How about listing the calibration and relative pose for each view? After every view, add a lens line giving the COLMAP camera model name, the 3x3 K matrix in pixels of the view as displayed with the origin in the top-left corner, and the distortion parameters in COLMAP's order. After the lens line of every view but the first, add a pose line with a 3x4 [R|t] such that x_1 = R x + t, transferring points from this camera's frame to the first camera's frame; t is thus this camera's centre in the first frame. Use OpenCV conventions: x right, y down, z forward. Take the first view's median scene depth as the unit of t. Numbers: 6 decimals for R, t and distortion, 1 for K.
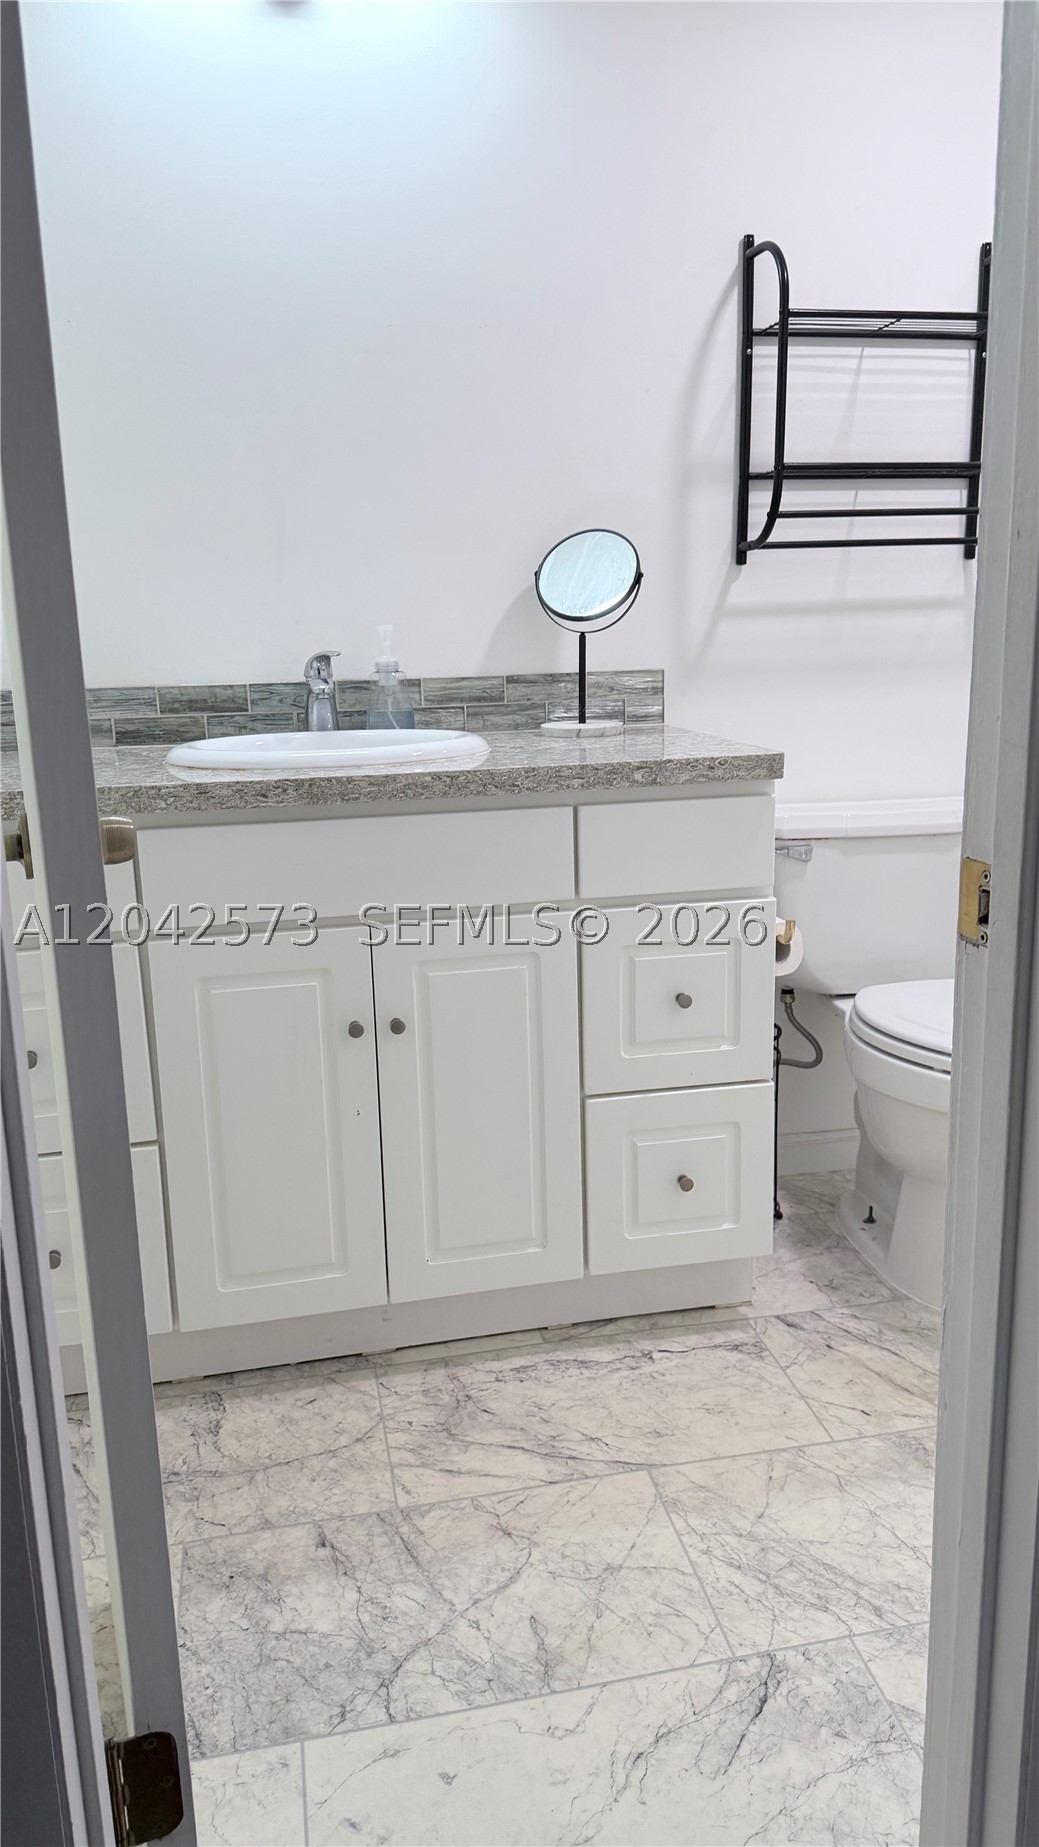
lens RADIAL K [[1387.6, 0, 519.5], [0, 1387.6, 923.5], [0, 0, 1]] dist [0.102304, -0.296816]
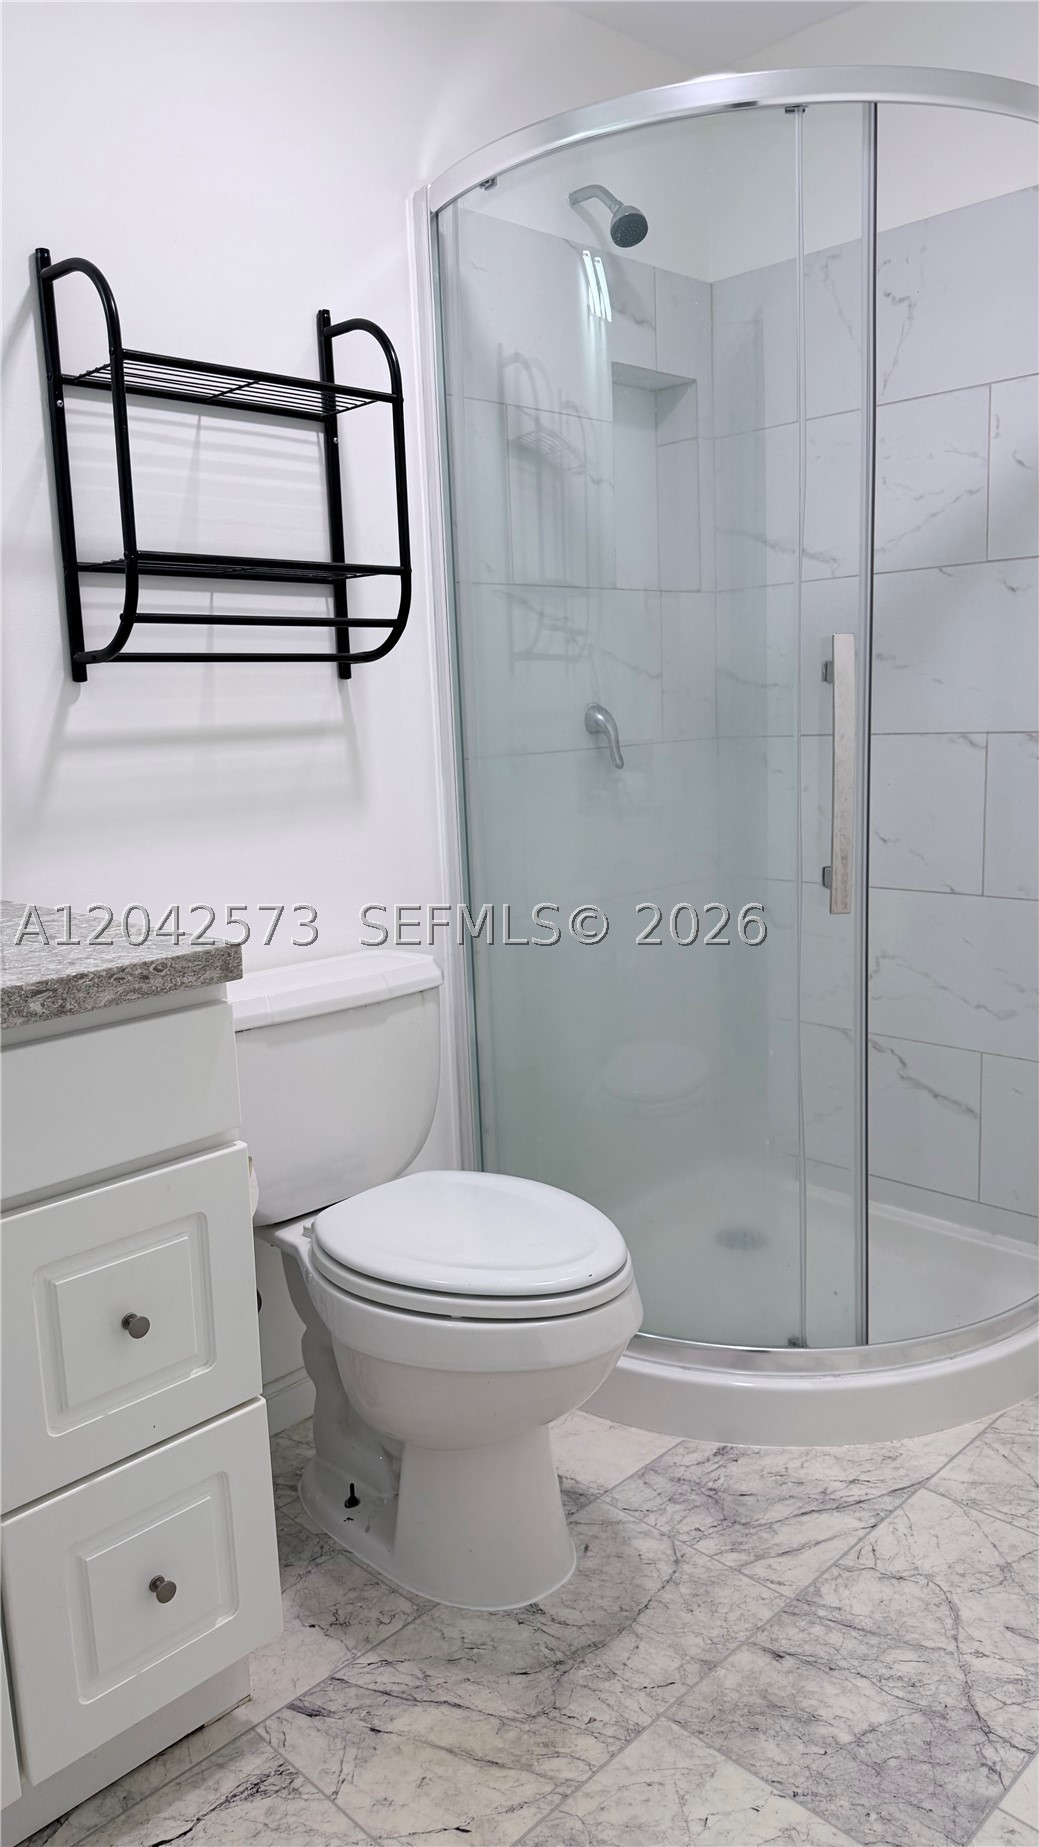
lens RADIAL K [[1319.6, 0, 519.5], [0, 1319.6, 923.5], [0, 0, 1]] dist [0.029321, -0.049310]
pose [[0.831038, -0.099821, 0.547185, -0.049337], [0.138069, 0.989995, -0.029091, -0.079134], [-0.538807, 0.099725, 0.836506, 0.306741]]
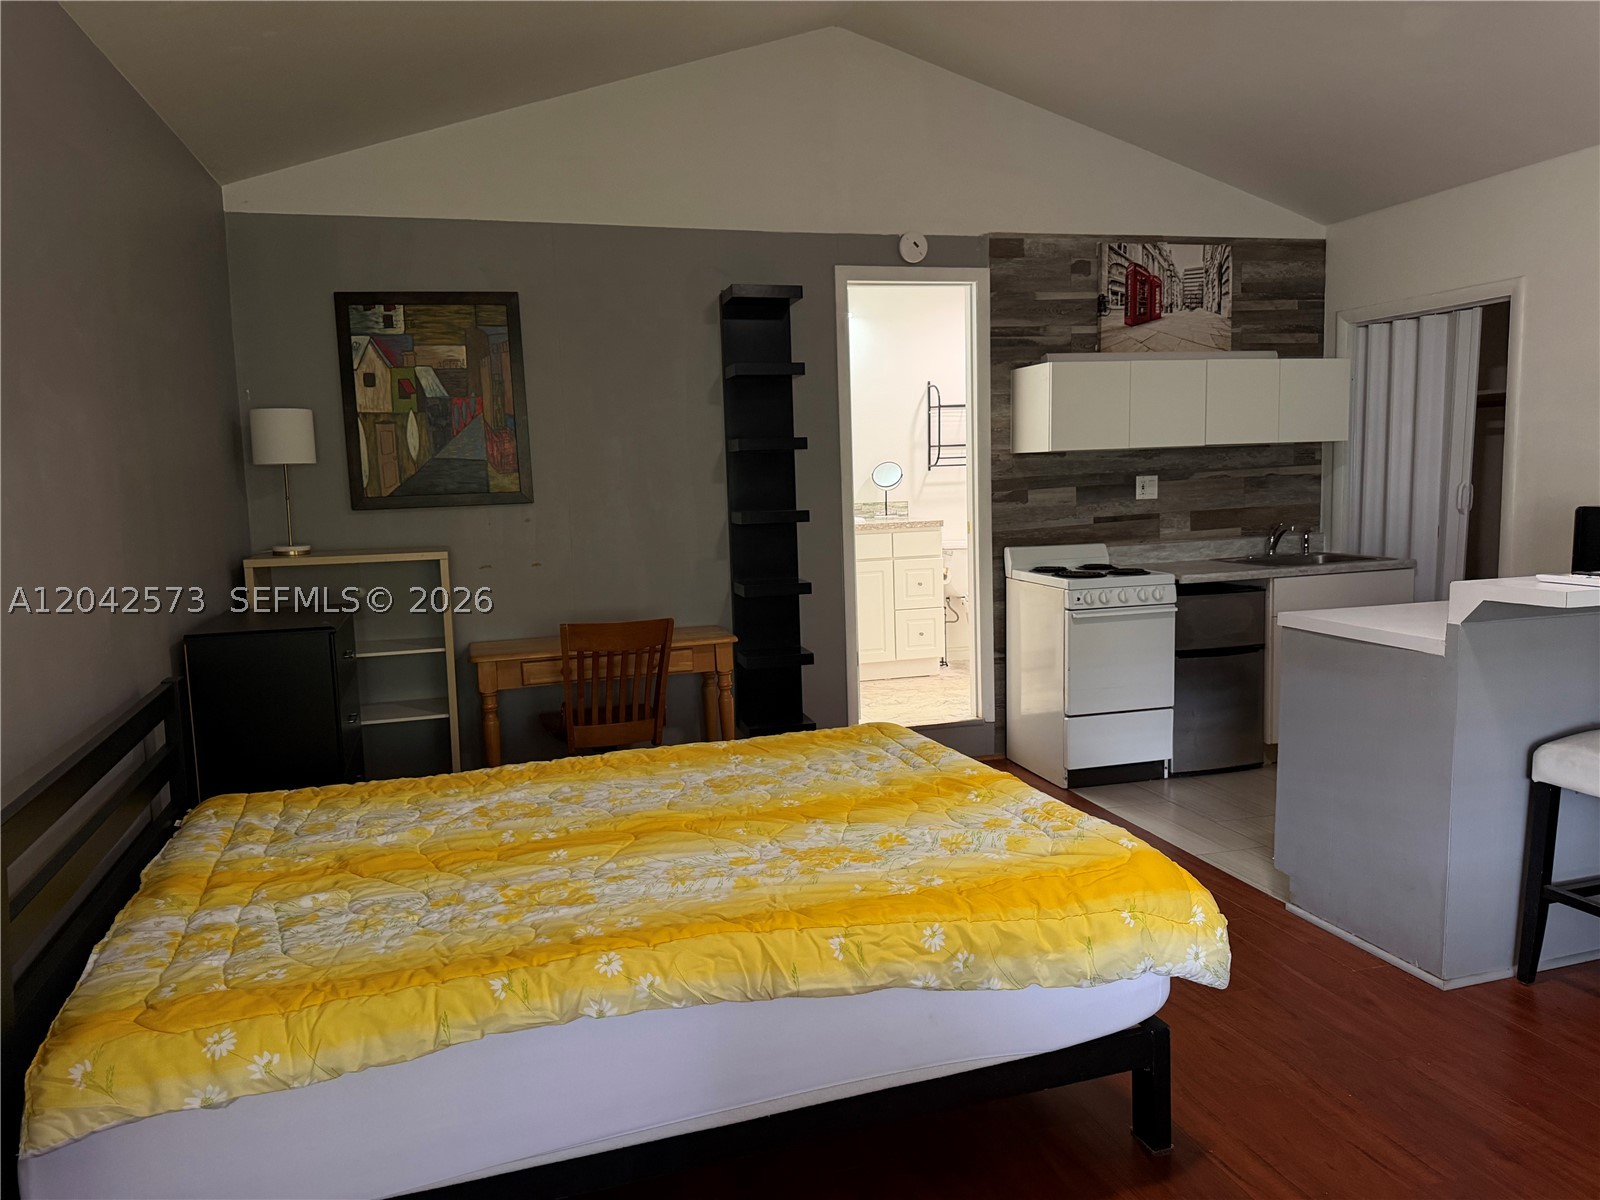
lens RADIAL K [[1099.3, 0, 828.8], [0, 1099.3, 592.6], [0, 0, 1]] dist [0.070042, -0.093337]
pose [[0.996825, -0.014688, 0.078255, -0.323561], [0.023627, 0.993135, -0.114559, 0.366371], [-0.076035, 0.116044, 0.990329, -1.730878]]
